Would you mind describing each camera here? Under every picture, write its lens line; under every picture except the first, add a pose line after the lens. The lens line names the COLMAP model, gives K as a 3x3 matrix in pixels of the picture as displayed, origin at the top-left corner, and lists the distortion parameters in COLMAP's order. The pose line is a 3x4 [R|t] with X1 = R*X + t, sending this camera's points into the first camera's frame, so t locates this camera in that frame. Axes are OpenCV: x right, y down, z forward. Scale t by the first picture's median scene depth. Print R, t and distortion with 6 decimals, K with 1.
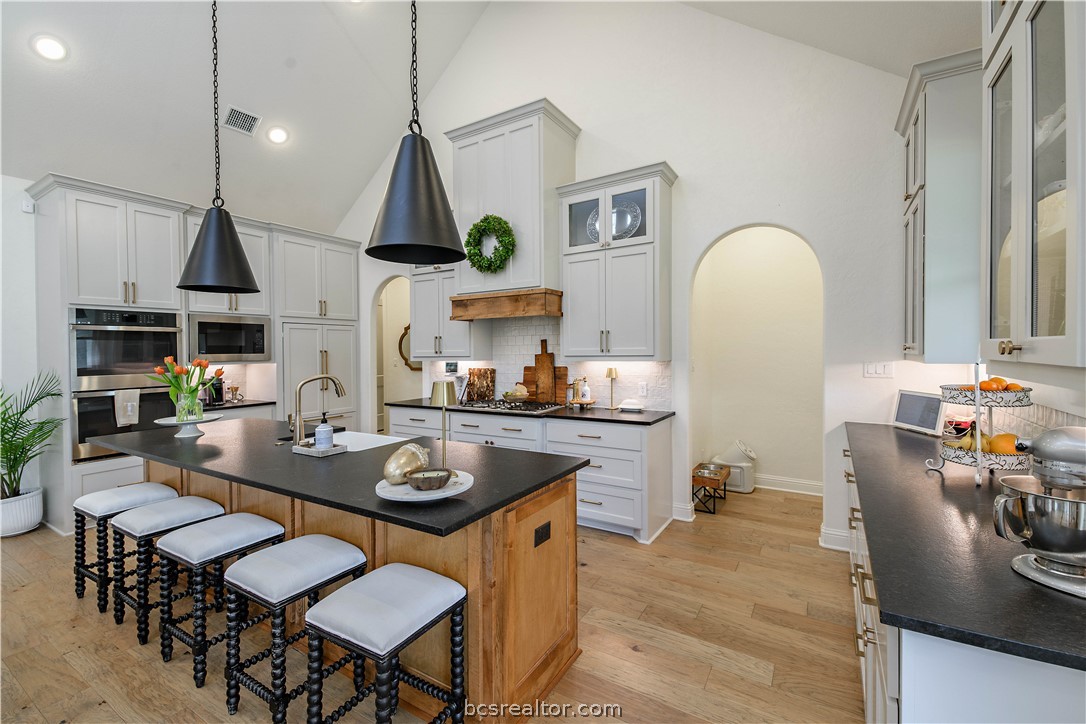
lens RADIAL K [[460.0, 0, 542.6], [0, 460.0, 353.3], [0, 0, 1]] dist [0.020664, -0.000527]
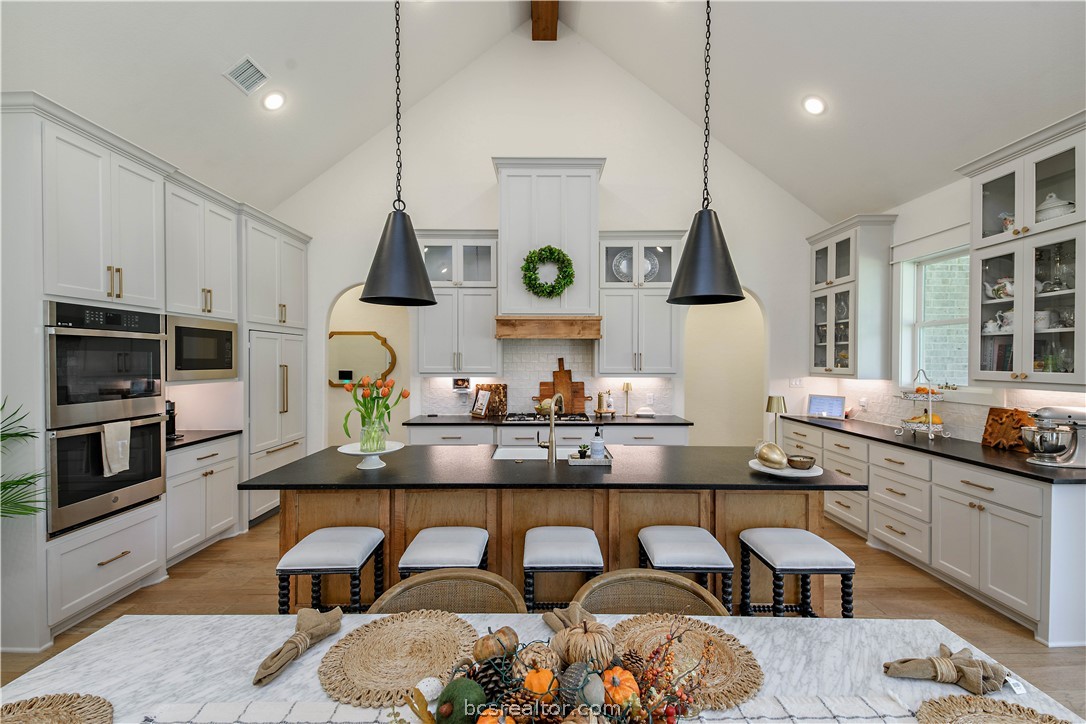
lens RADIAL K [[460.5, 0, 550.9], [0, 460.5, 361.2], [0, 0, 1]] dist [0.018524, -0.000203]
pose [[0.845544, 0.013158, 0.533744, -0.692751], [-0.008886, 0.999905, -0.010573, -0.010827], [-0.533832, 0.004197, 0.845580, 0.063856]]
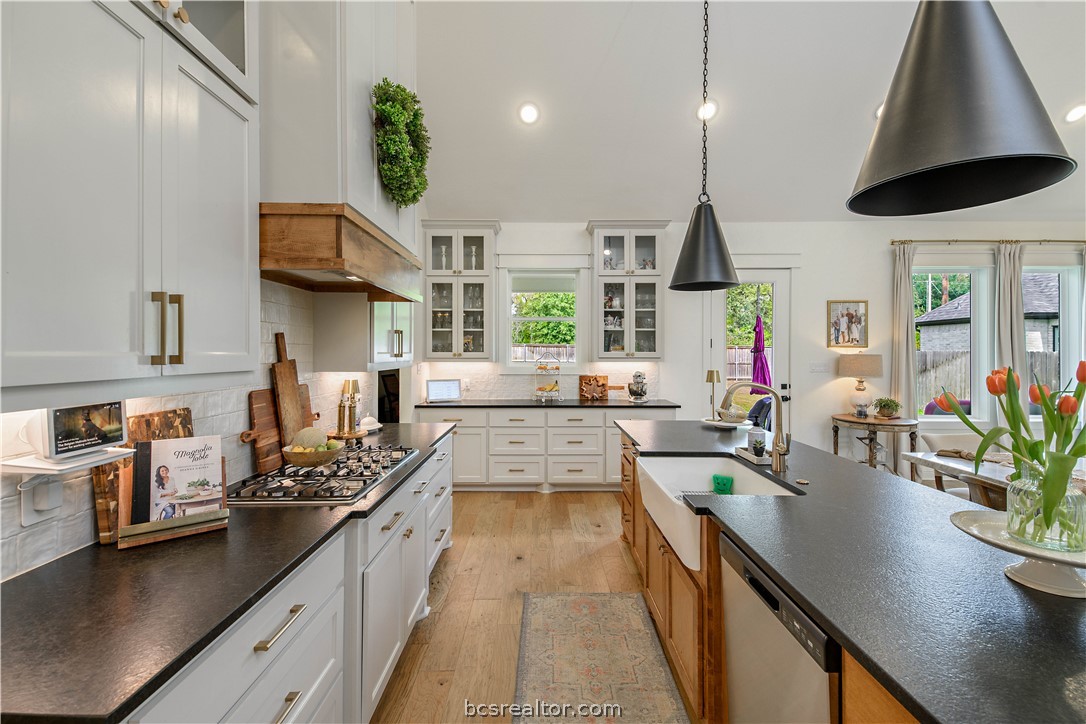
lens RADIAL K [[460.0, 0, 542.6], [0, 460.0, 353.3], [0, 0, 1]] dist [0.020664, -0.000527]
pose [[-0.522550, 0.010847, 0.852540, -0.634808], [0.012843, 0.999906, -0.004850, -0.002092], [-0.852512, 0.008415, -0.522640, 1.135468]]
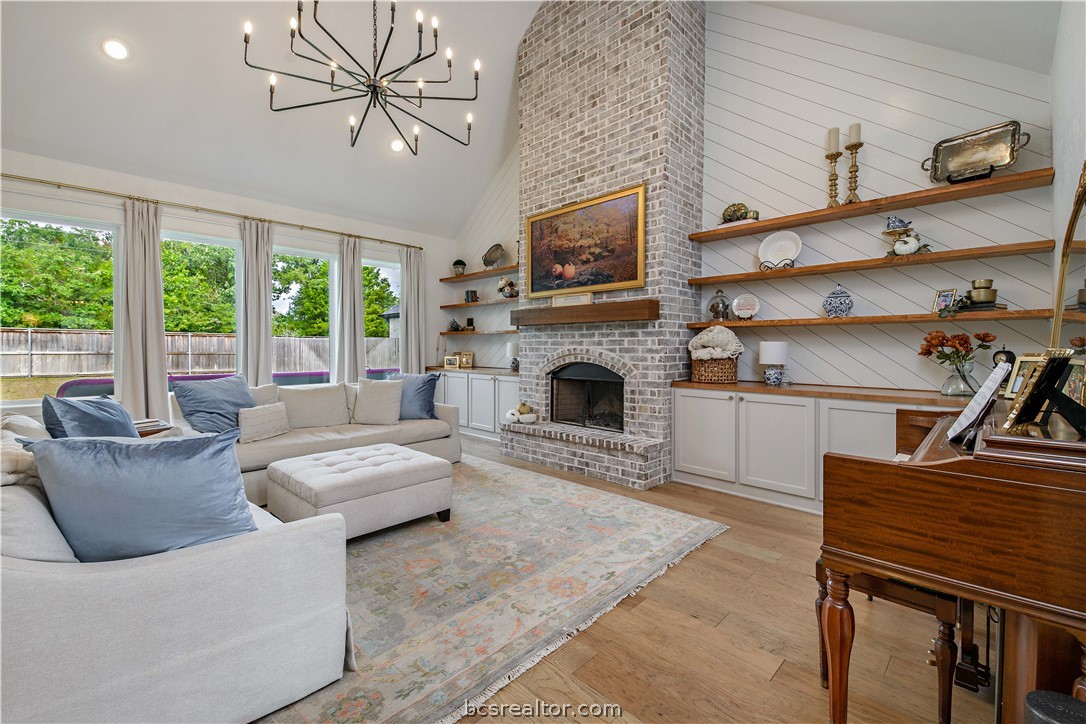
lens RADIAL K [[460.2, 0, 549.4], [0, 460.2, 352.4], [0, 0, 1]] dist [0.031072, -0.000451]
pose [[-0.975441, 0.007352, 0.220138, -1.447762], [0.011427, 0.999786, 0.017243, 0.071173], [-0.219964, 0.019335, -0.975316, 0.286236]]
